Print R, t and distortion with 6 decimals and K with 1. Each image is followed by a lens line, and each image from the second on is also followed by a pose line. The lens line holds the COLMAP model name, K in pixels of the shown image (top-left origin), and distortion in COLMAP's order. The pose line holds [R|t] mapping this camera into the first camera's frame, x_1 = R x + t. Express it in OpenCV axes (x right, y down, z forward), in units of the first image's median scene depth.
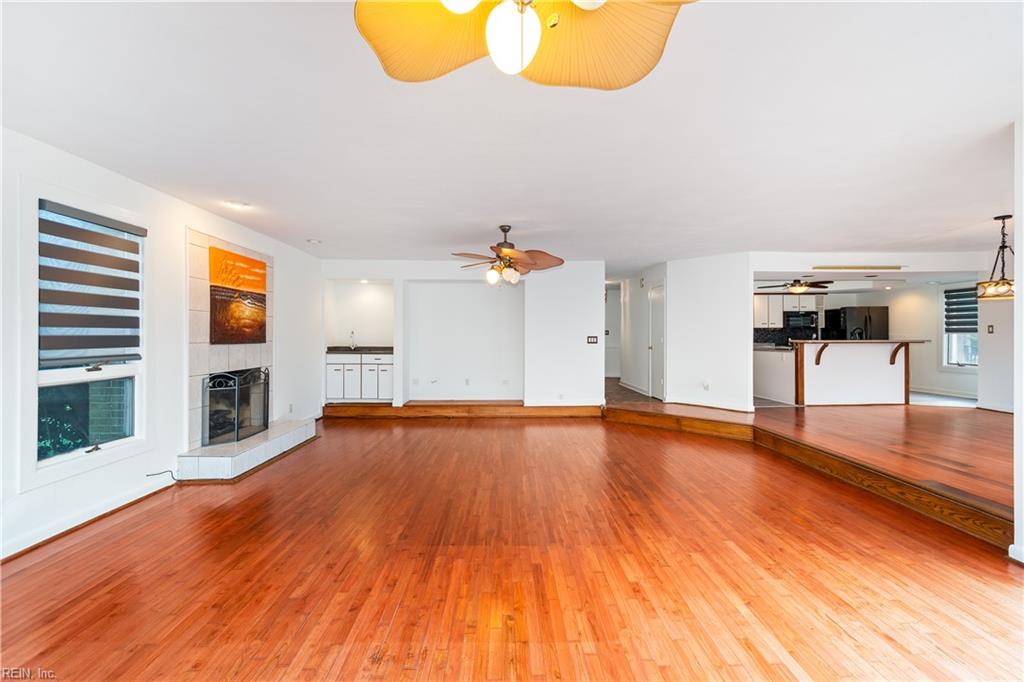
lens RADIAL K [[439.7, 0, 509.2], [0, 439.7, 336.6], [0, 0, 1]] dist [0.000828, 0.000391]
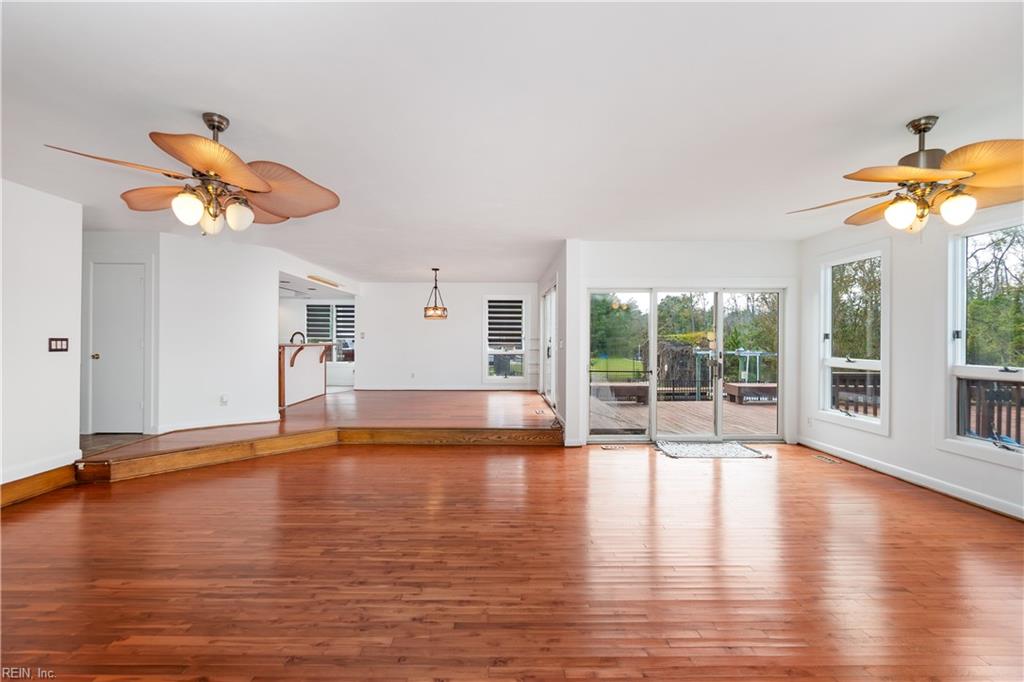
lens RADIAL K [[439.7, 0, 507.4], [0, 439.7, 342.4], [0, 0, 1]] dist [0.000828, 0.000391]
pose [[0.002034, -0.000004, 0.999998, -0.424814], [-0.002283, 0.999997, 0.000009, 0.004663], [-0.999995, -0.002283, 0.002034, 0.568070]]
